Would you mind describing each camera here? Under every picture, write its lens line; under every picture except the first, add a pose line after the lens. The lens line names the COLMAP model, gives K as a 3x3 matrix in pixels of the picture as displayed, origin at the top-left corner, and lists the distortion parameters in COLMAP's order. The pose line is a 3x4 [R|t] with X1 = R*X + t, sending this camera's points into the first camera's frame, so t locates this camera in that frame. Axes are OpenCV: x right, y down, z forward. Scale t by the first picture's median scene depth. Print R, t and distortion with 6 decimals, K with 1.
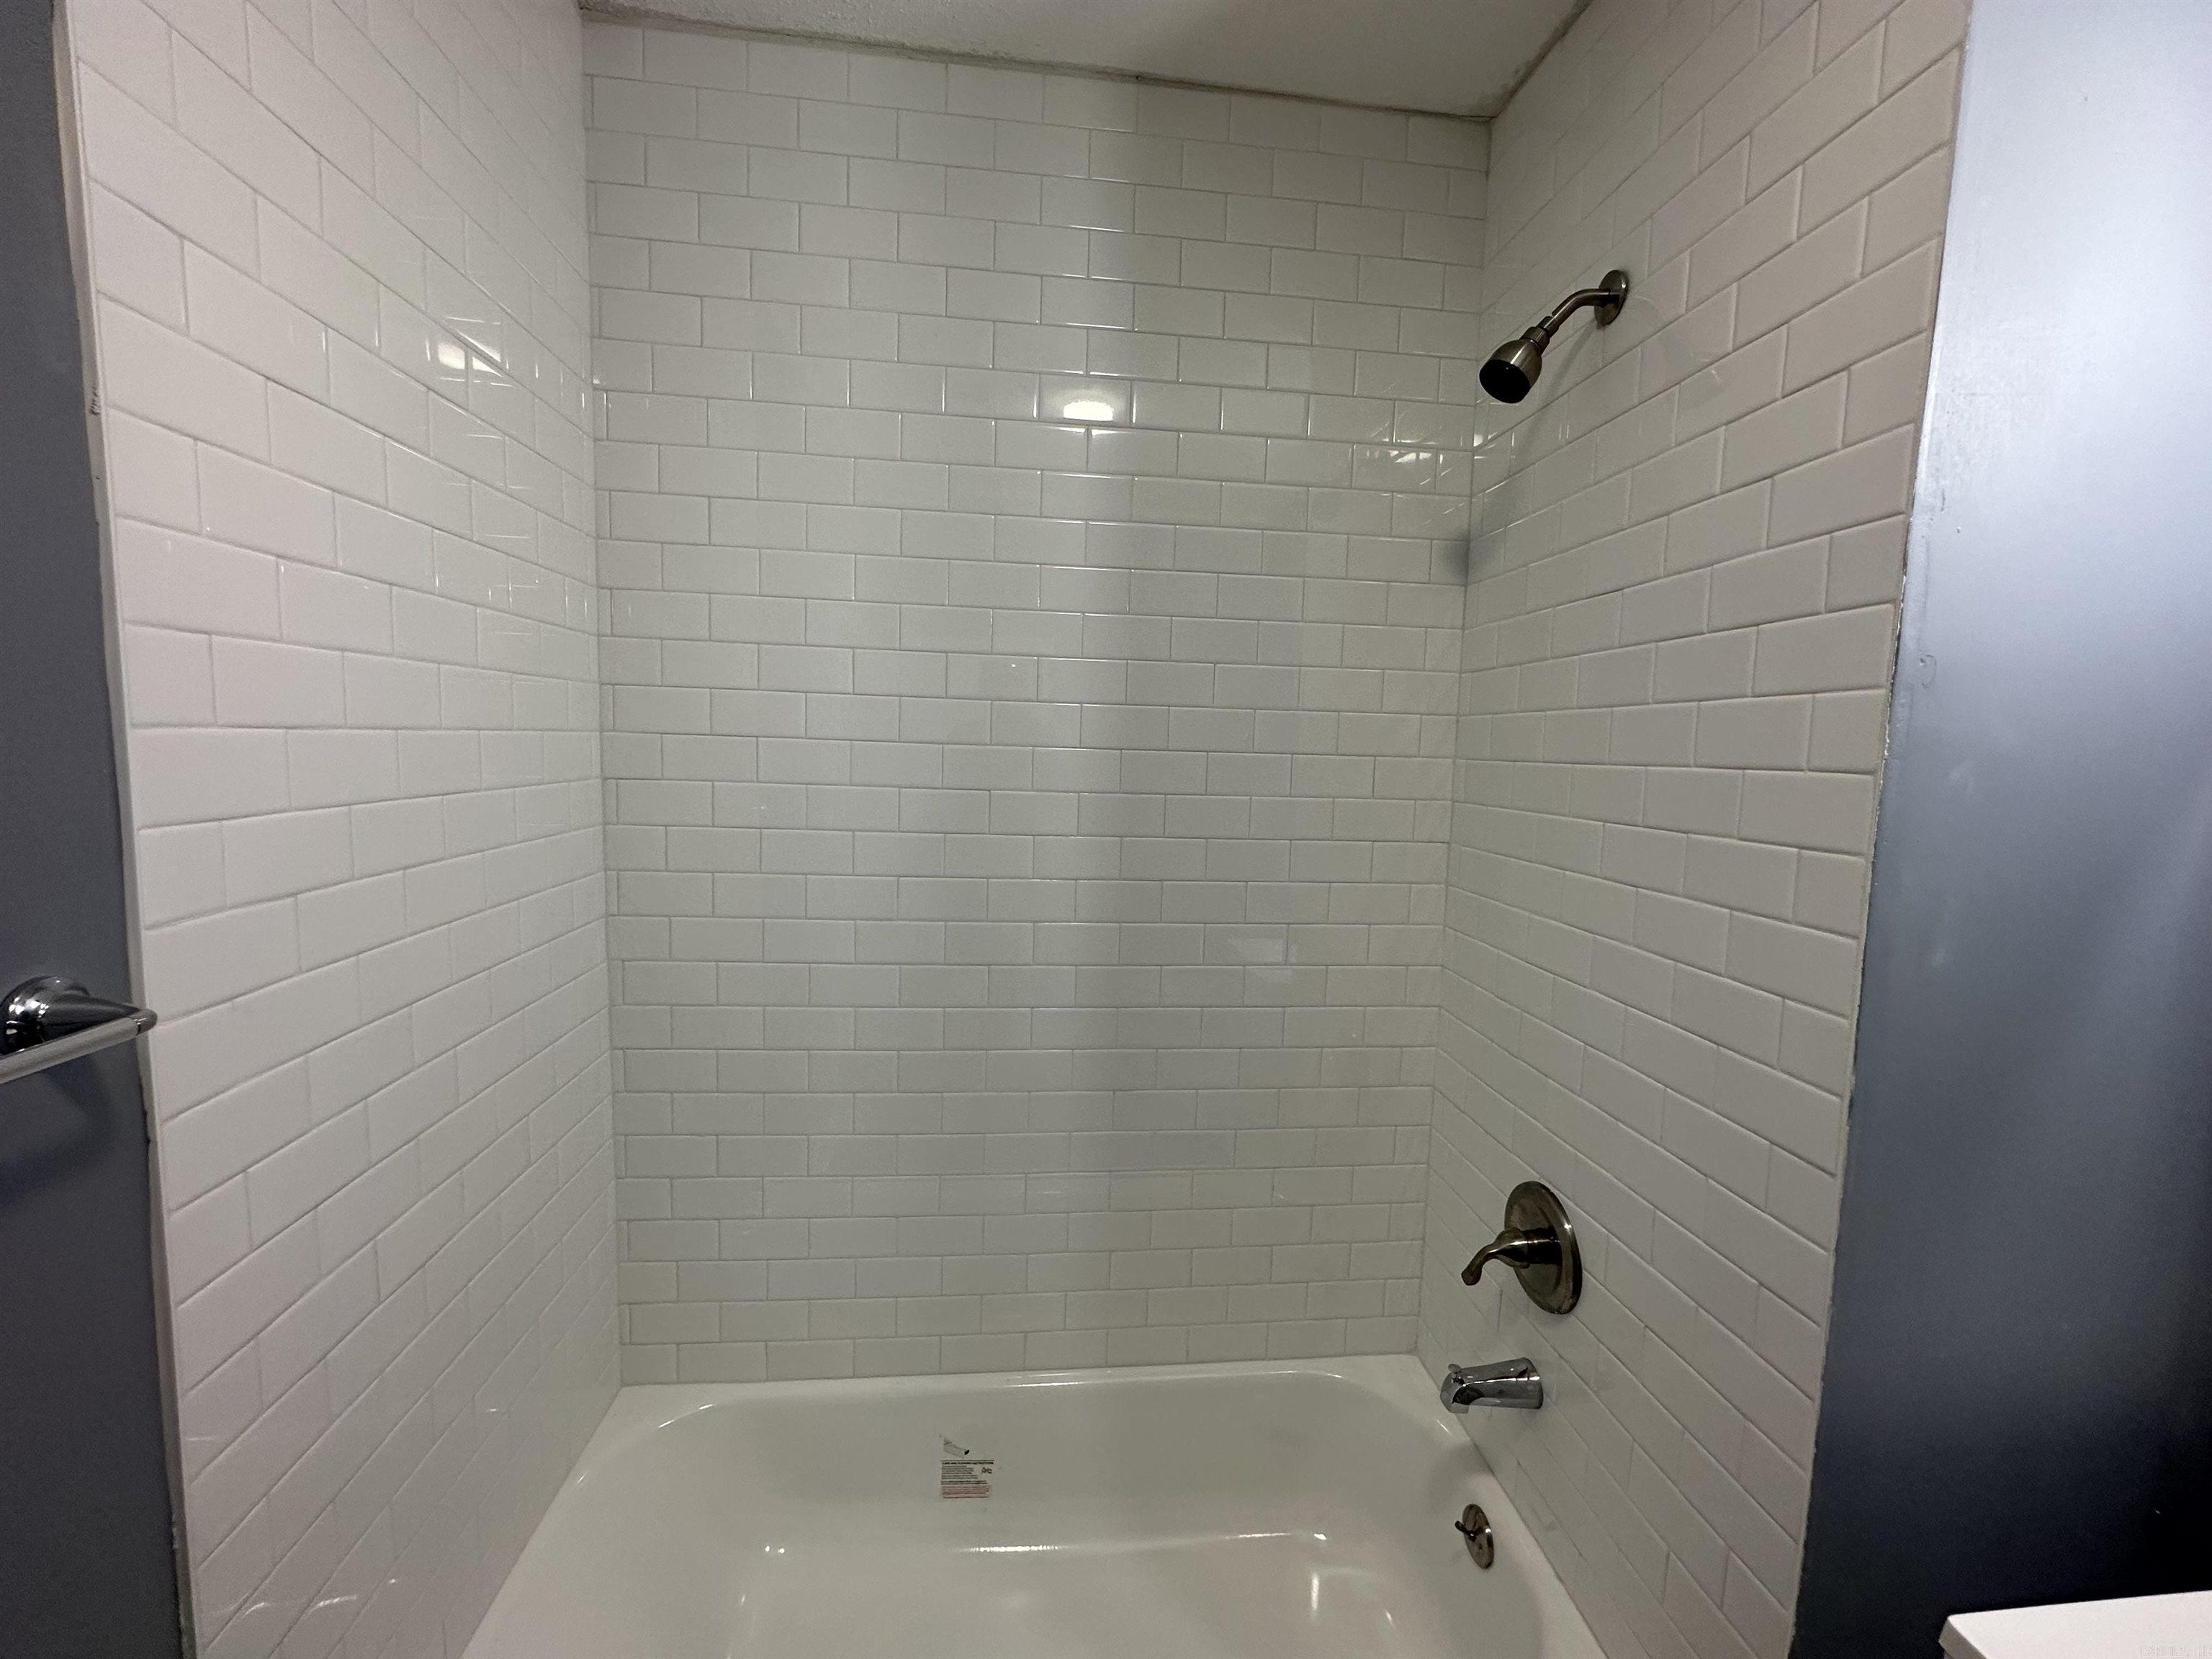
lens RADIAL K [[880.6, 0, 1104.3], [0, 880.6, 827.6], [0, 0, 1]] dist [-0.002857, 0.000219]
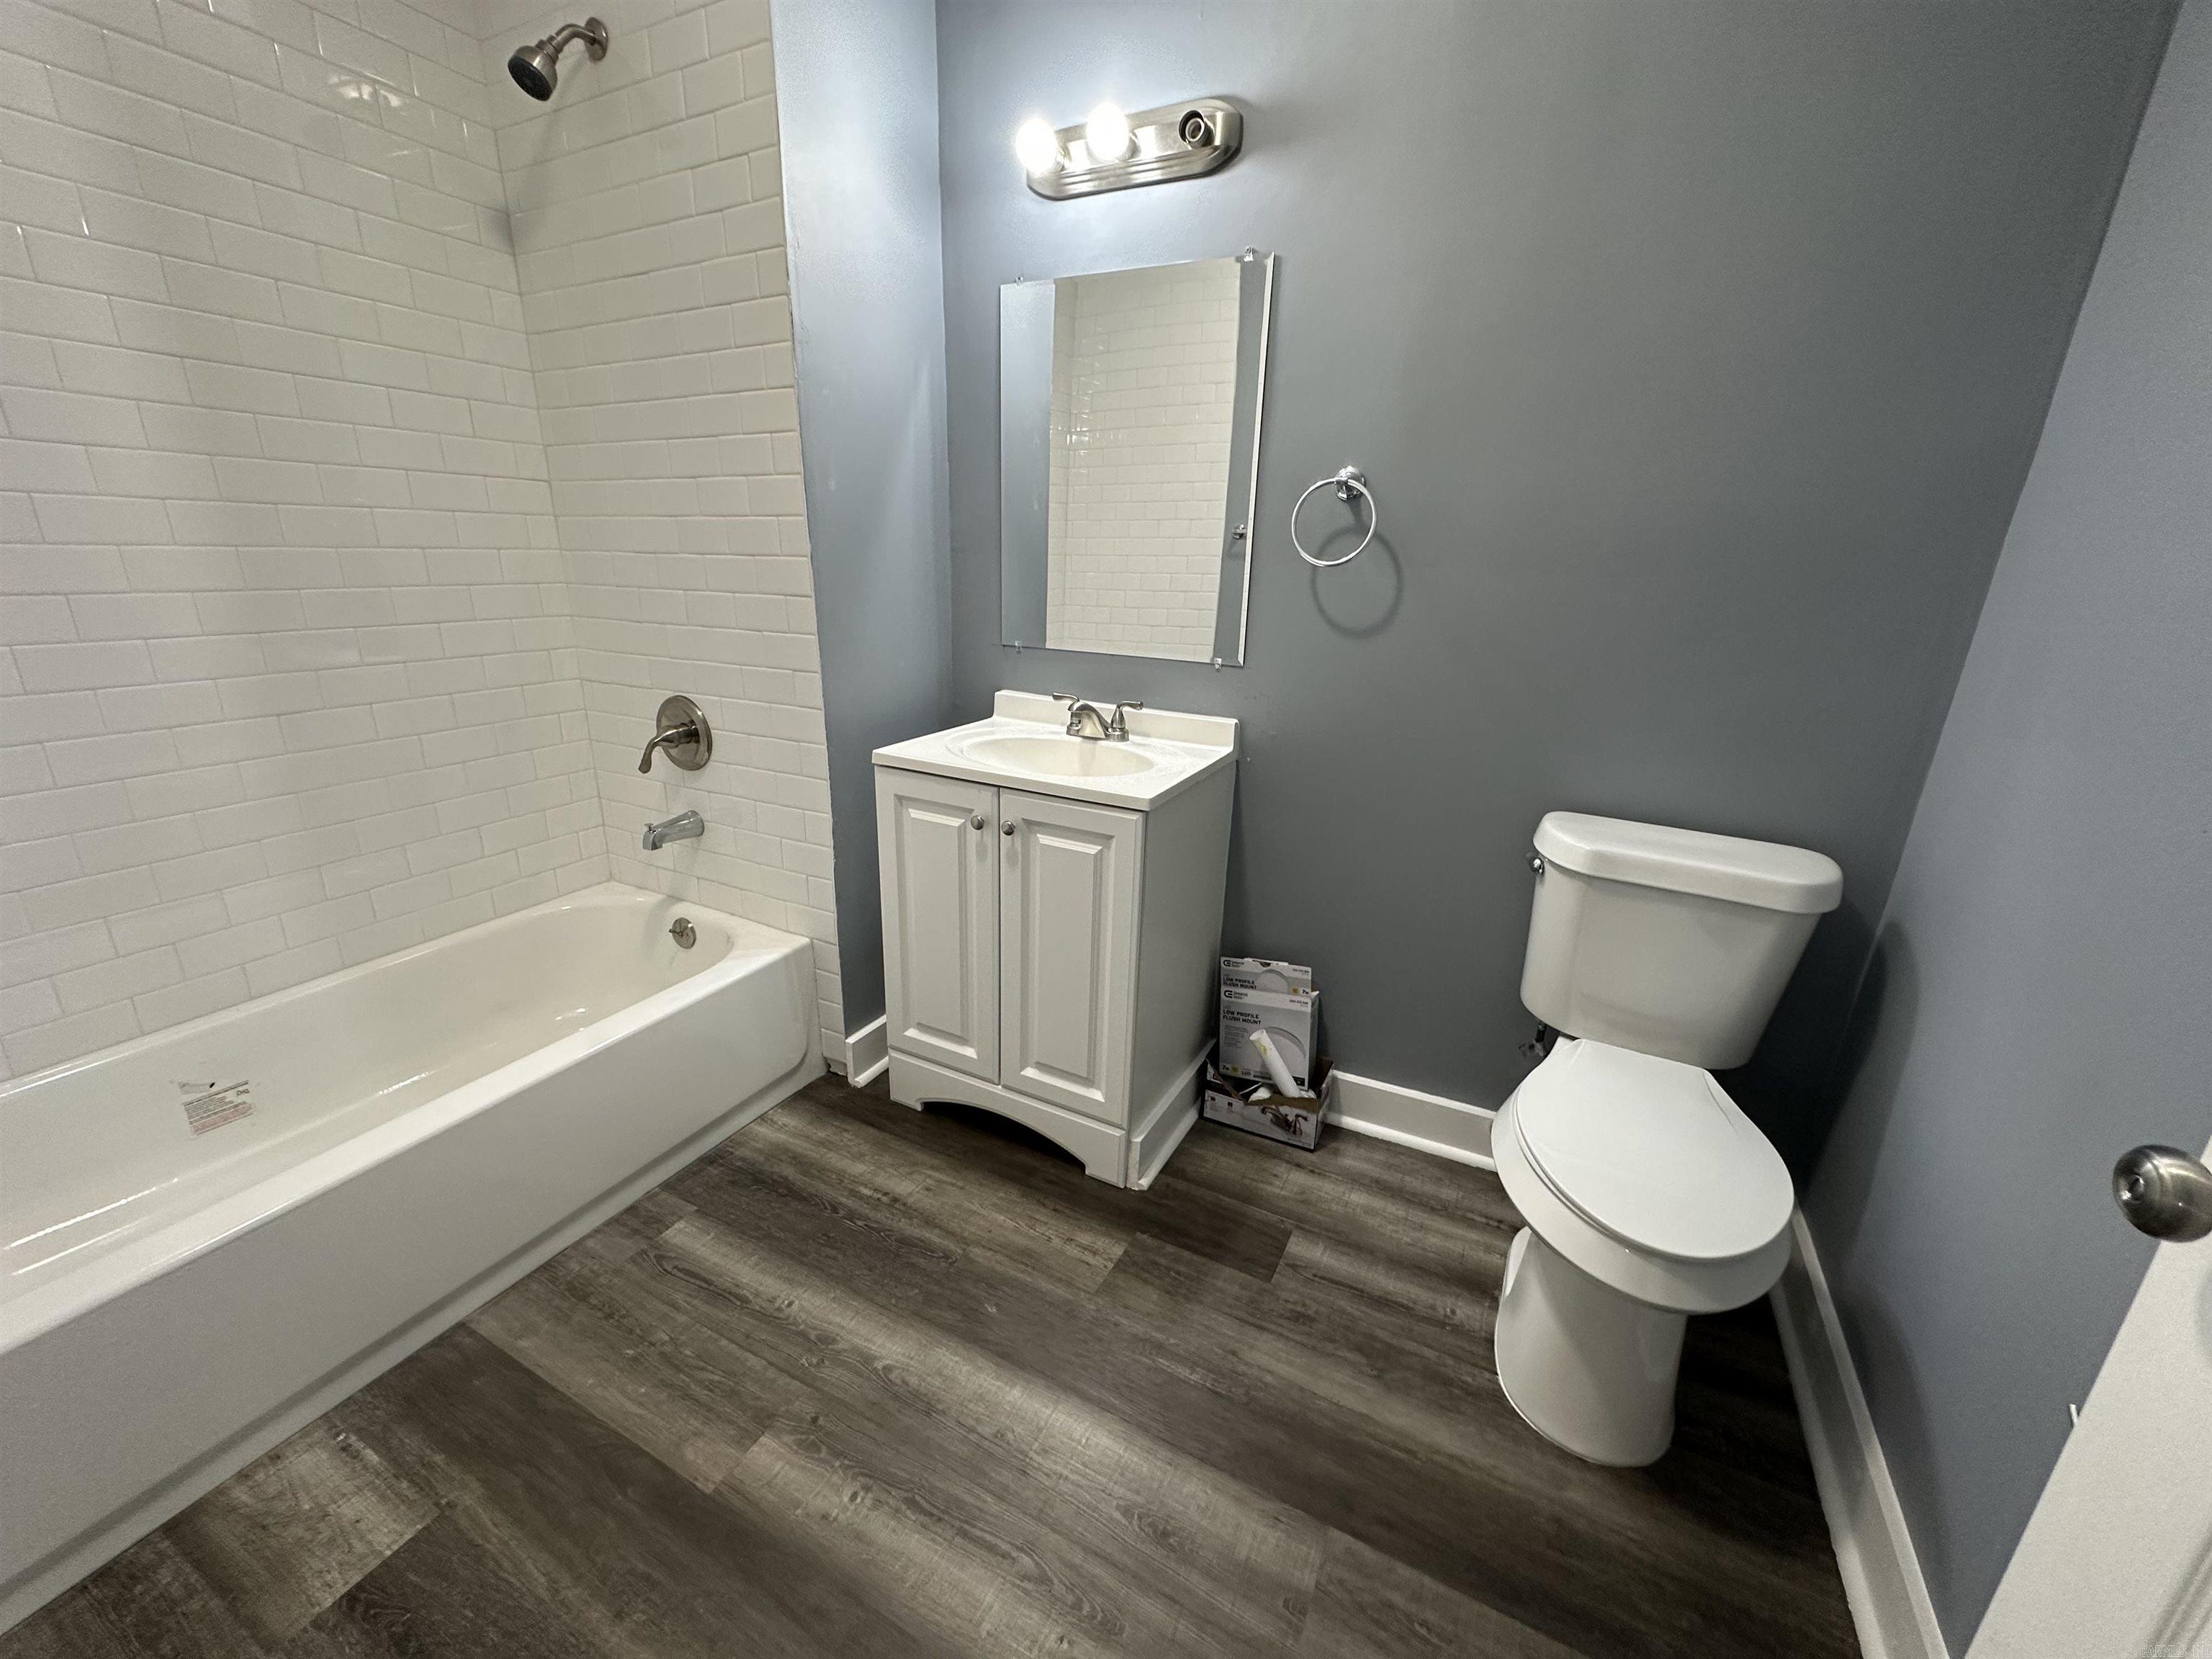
lens RADIAL K [[880.6, 0, 1104.3], [0, 880.6, 827.6], [0, 0, 1]] dist [-0.002857, 0.000219]
pose [[0.541225, -0.267723, 0.797120, -0.402047], [0.077236, 0.959782, 0.269914, 0.268757], [-0.837323, -0.084518, 0.540135, -0.503281]]
